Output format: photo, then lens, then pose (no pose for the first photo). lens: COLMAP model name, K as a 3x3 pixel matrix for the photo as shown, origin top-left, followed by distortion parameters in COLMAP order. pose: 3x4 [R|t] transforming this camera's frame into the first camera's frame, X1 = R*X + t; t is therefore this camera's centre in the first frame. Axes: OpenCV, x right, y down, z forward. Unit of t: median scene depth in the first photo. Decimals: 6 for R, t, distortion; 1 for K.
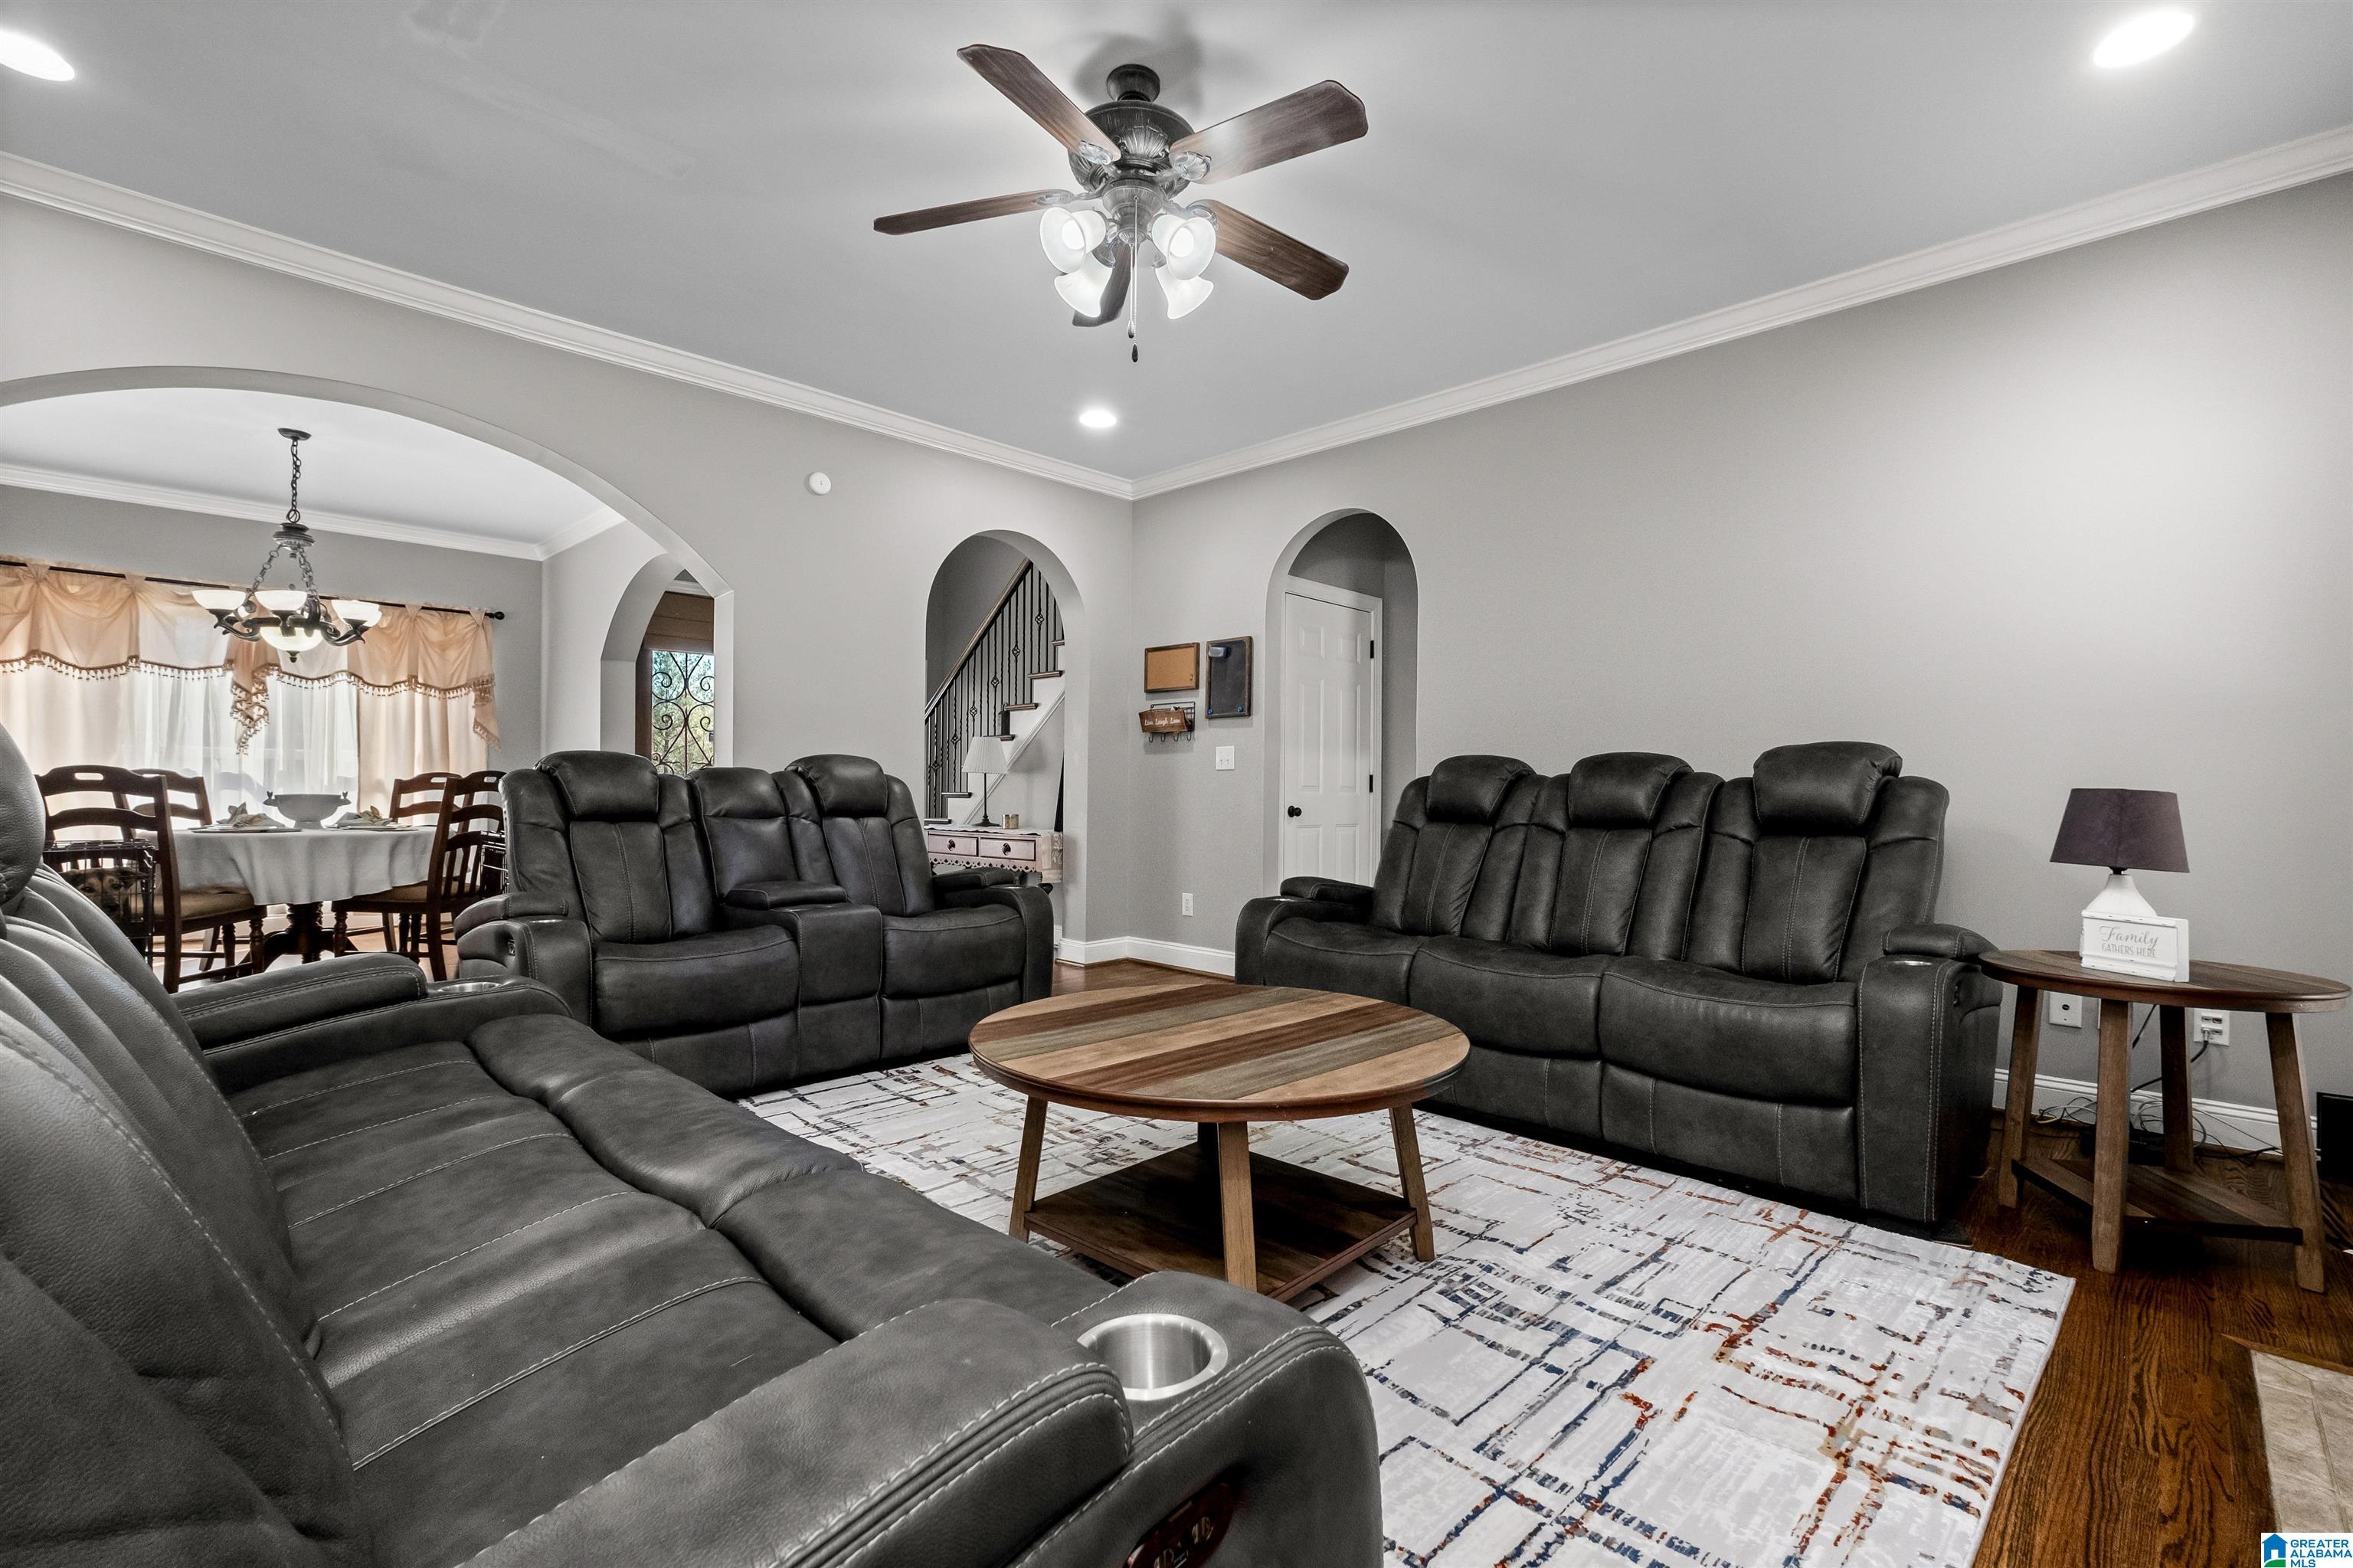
lens RADIAL K [[1038.7, 0, 1177.9], [0, 1038.7, 791.2], [0, 0, 1]] dist [-0.002692, -0.000554]
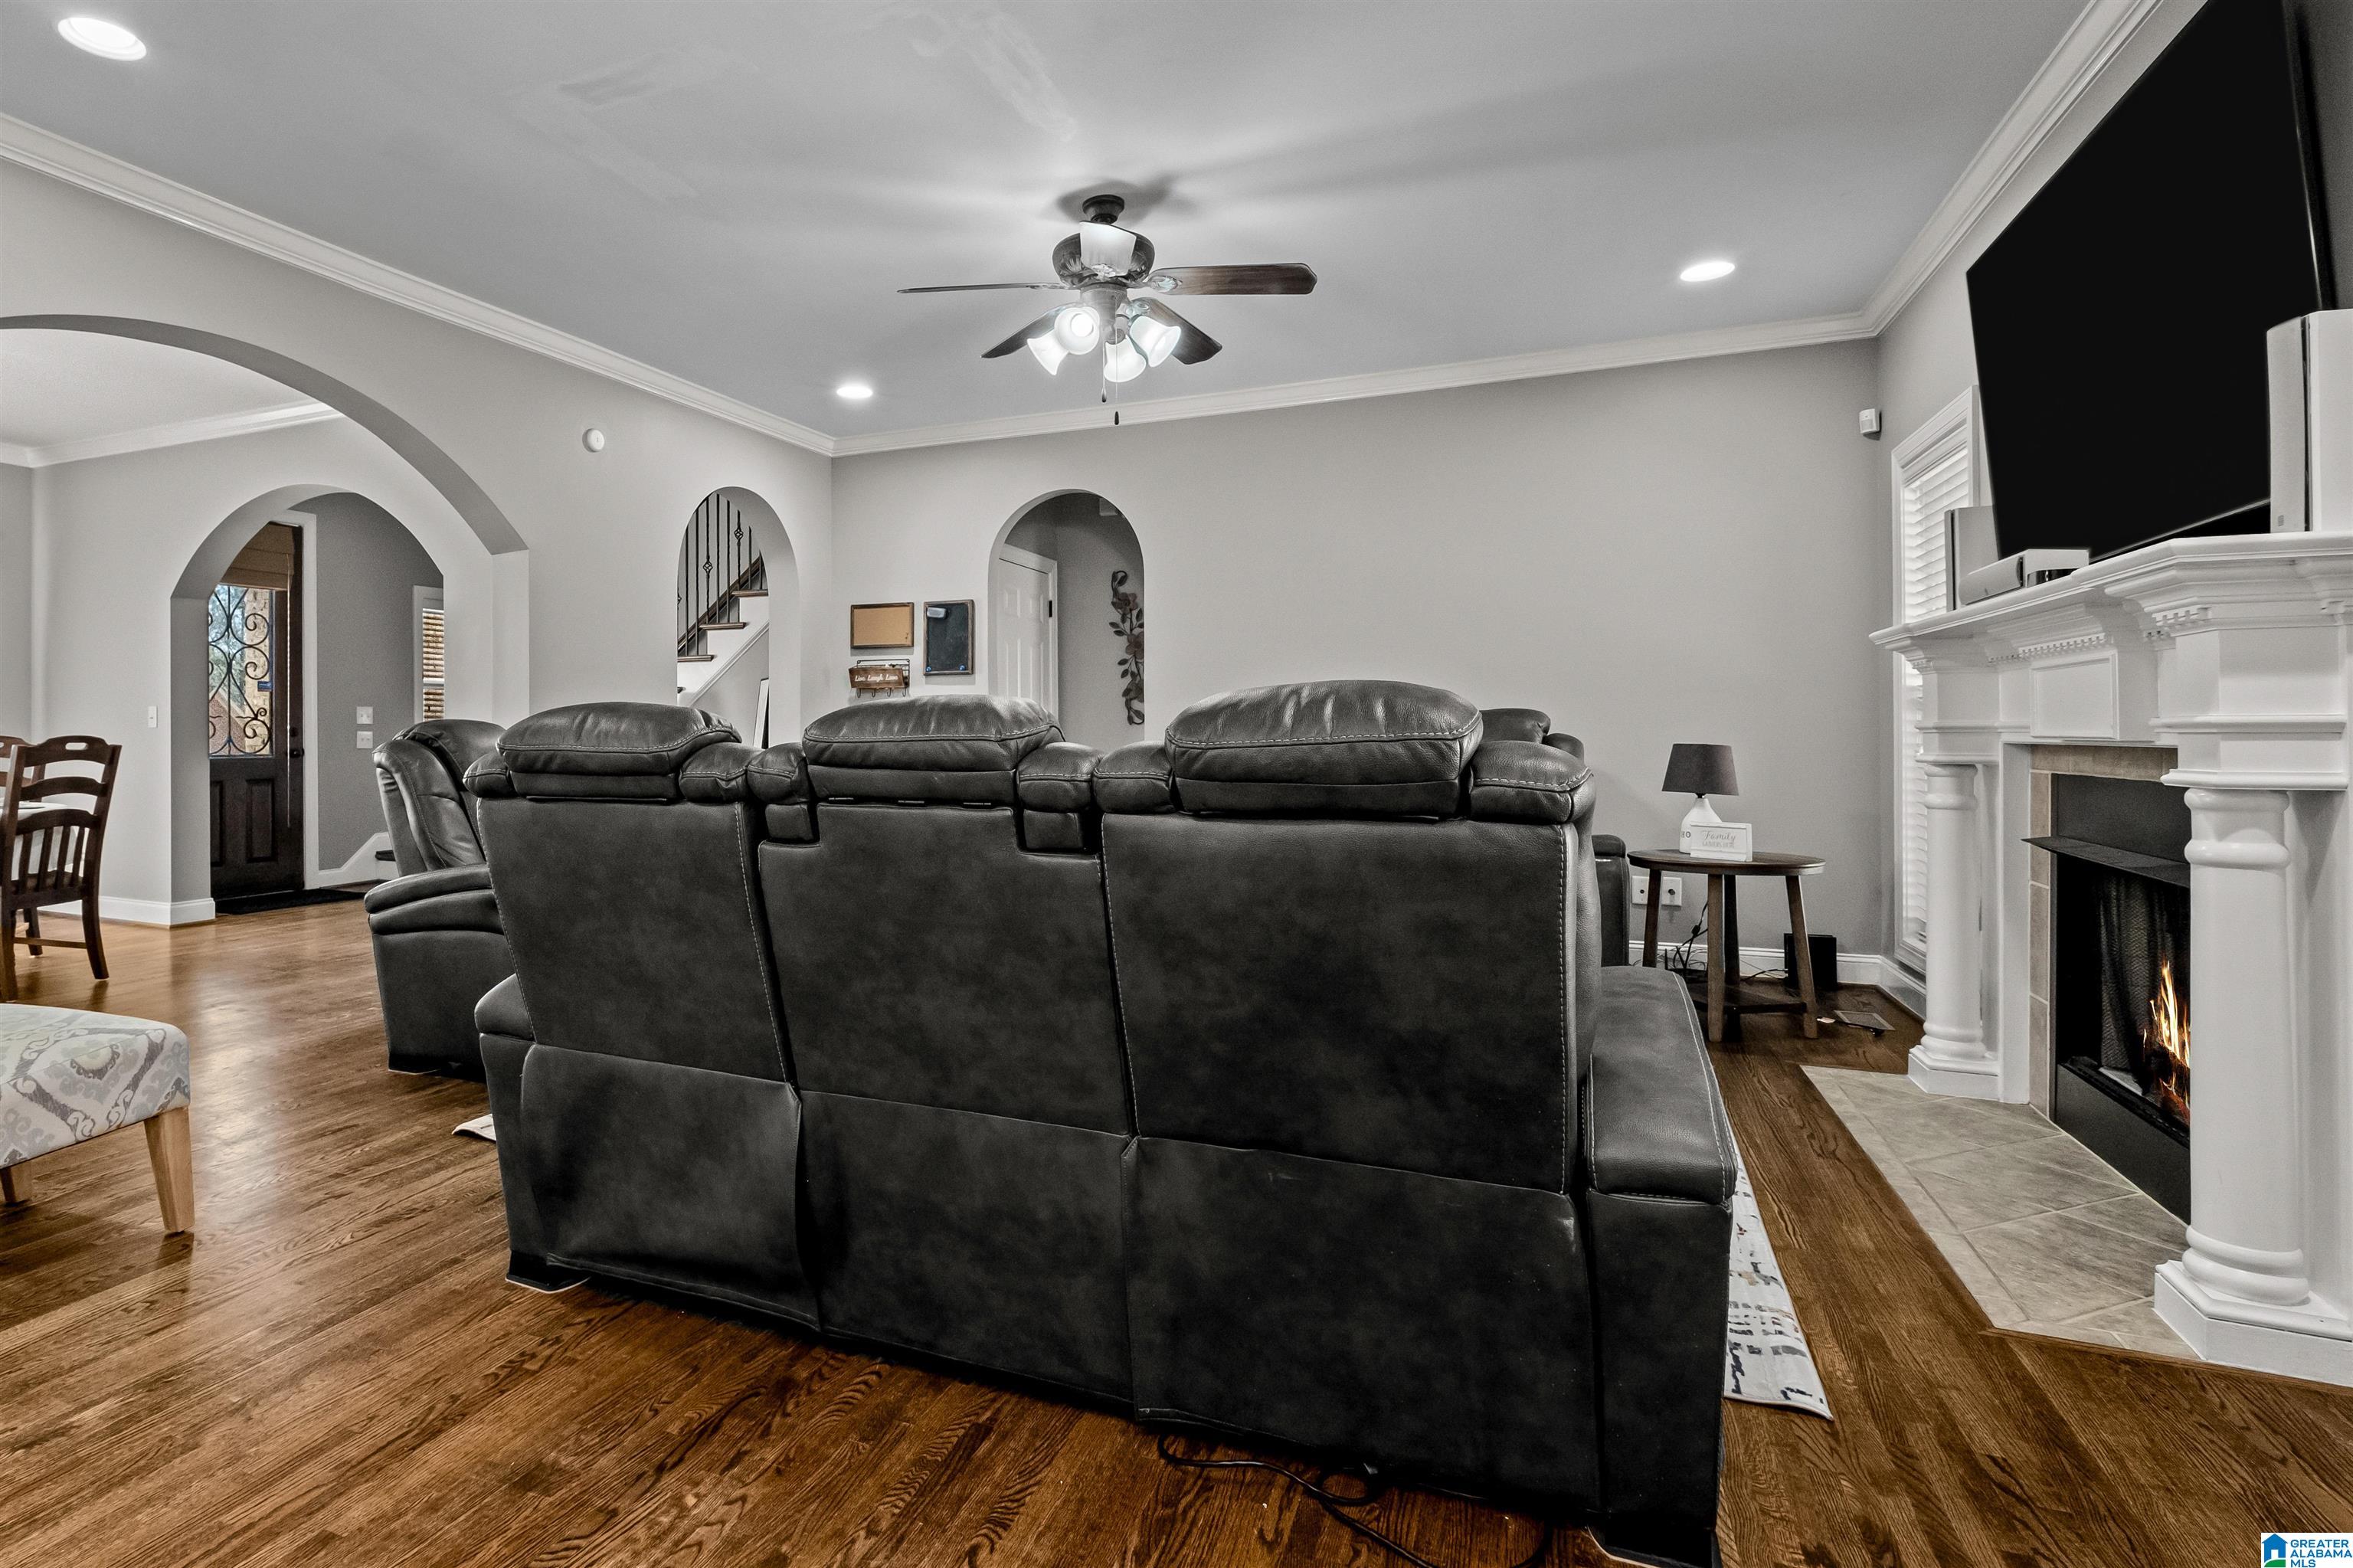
lens RADIAL K [[1015.4, 0, 1172.3], [0, 1015.4, 734.6], [0, 0, 1]] dist [0.015121, -0.000111]
pose [[0.941229, -0.011741, 0.337565, -0.121478], [0.013422, 0.999906, -0.002647, -0.007339], [-0.337503, 0.007023, 0.941298, -0.063856]]
